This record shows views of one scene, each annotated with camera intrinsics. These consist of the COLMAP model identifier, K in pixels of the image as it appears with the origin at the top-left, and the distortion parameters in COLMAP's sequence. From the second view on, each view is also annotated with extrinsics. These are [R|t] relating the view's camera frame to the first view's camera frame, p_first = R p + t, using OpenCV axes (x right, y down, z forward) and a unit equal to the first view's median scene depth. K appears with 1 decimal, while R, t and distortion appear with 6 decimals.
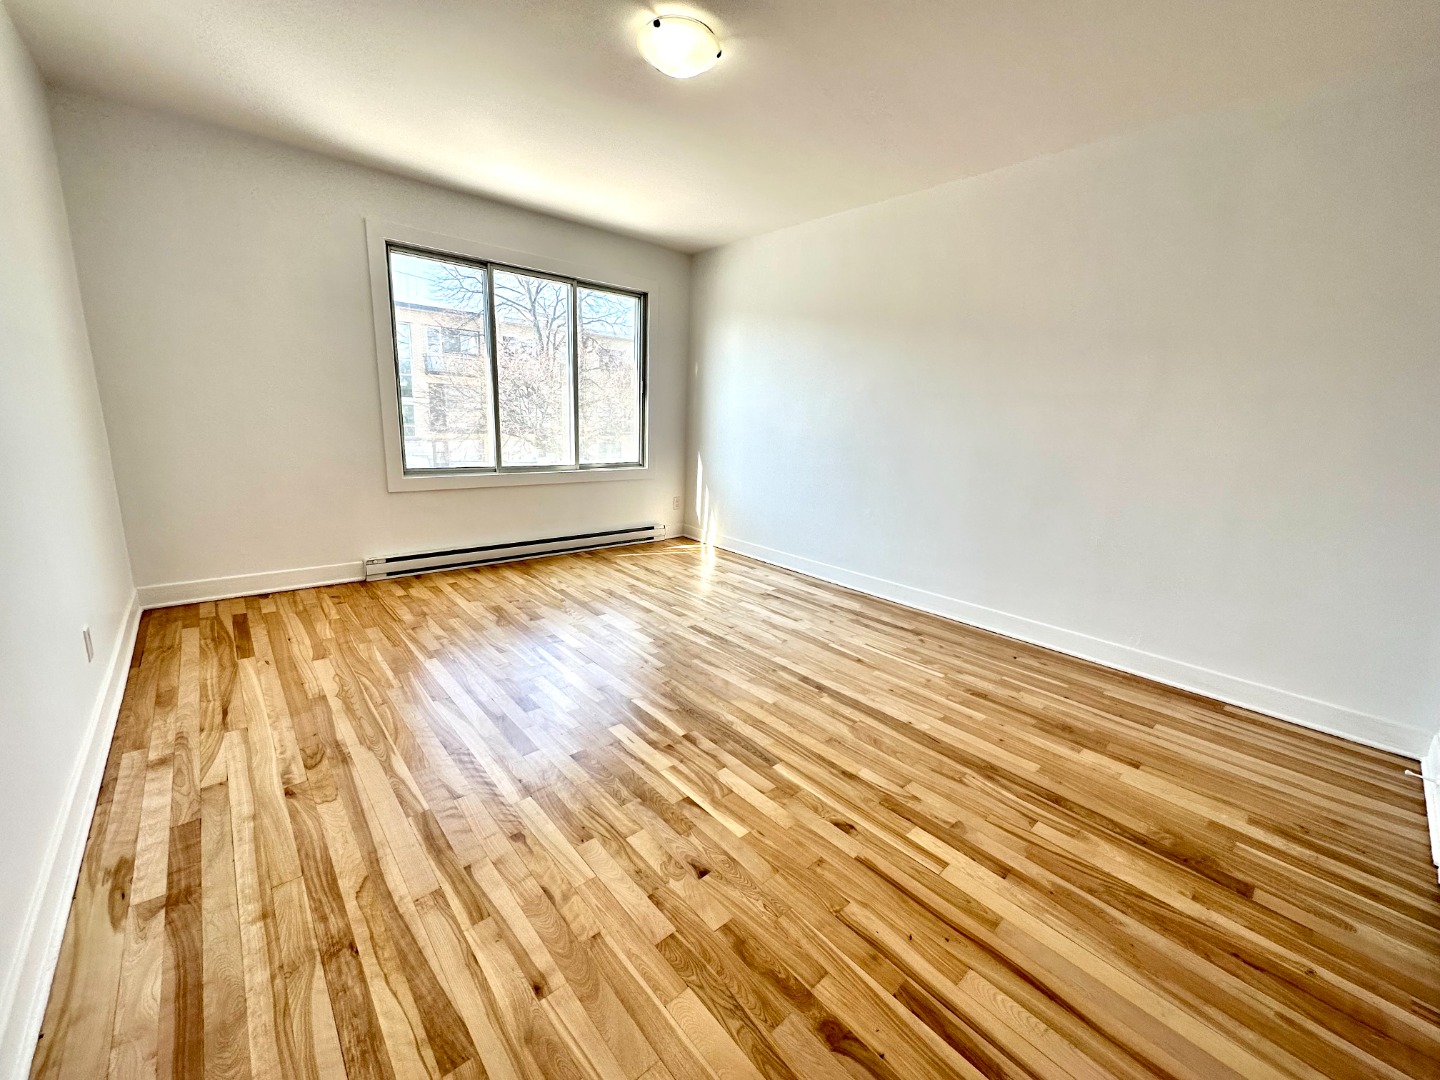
lens RADIAL K [[573.3, 0, 719.0], [0, 573.3, 547.7], [0, 0, 1]] dist [0.000287, -0.000244]
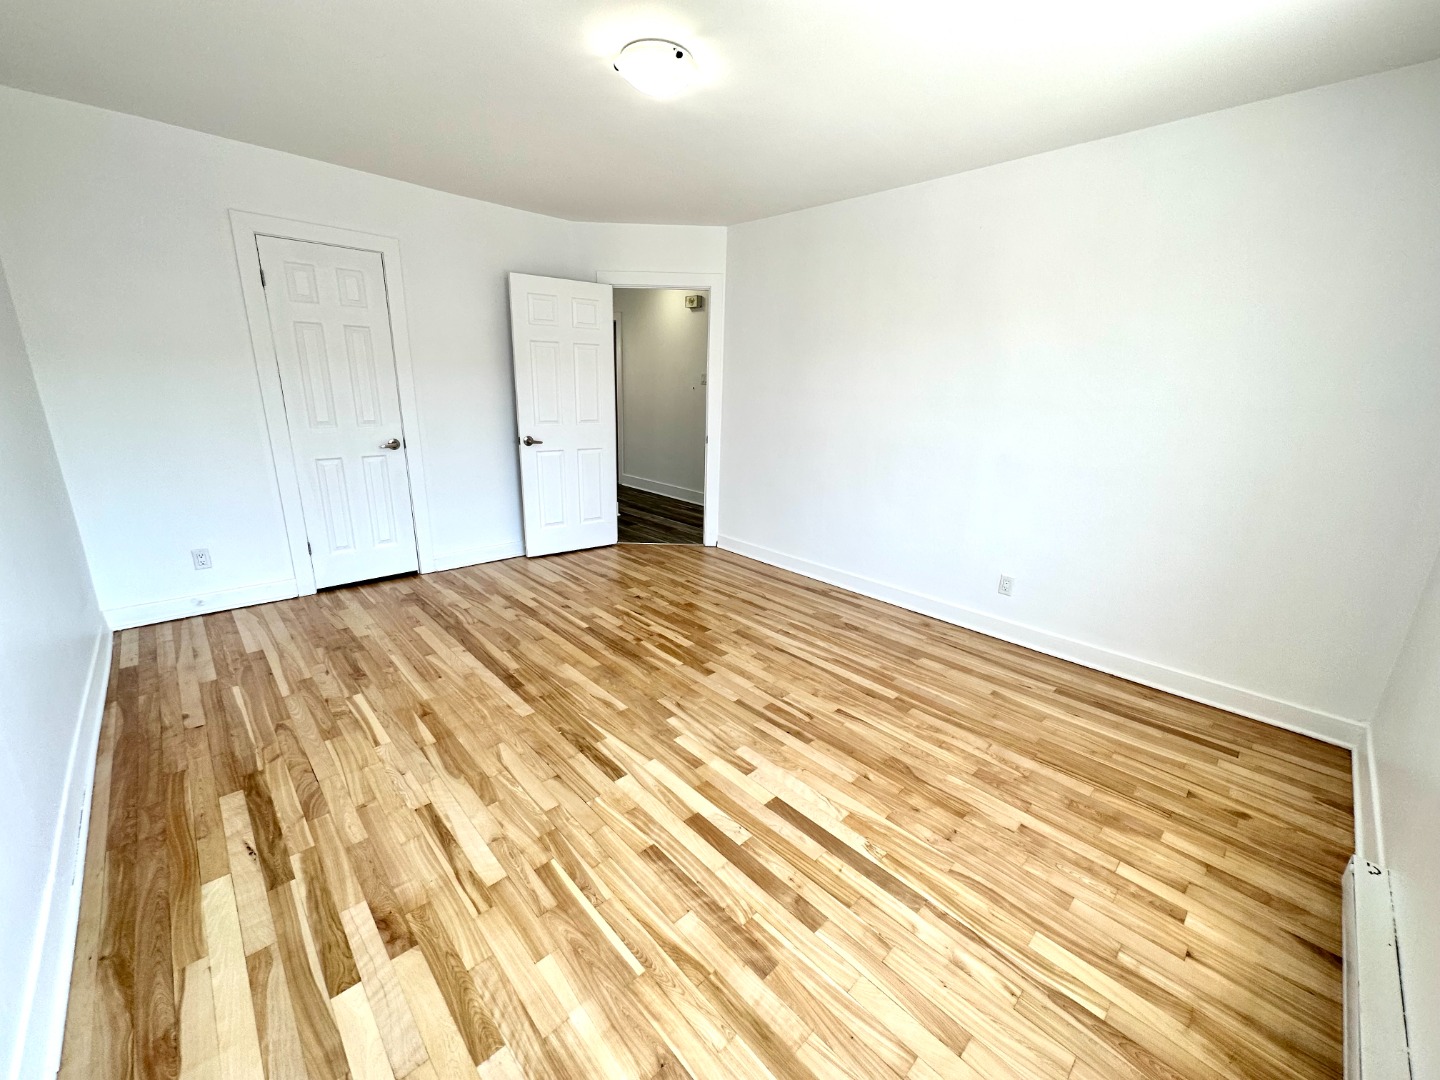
lens RADIAL K [[573.3, 0, 721.9], [0, 573.3, 542.8], [0, 0, 1]] dist [0.000287, -0.000244]
pose [[-0.996424, -0.057256, -0.062141, -0.131184], [-0.080345, 0.869717, 0.486968, -0.505662], [0.026163, 0.490219, -0.871206, 1.760135]]
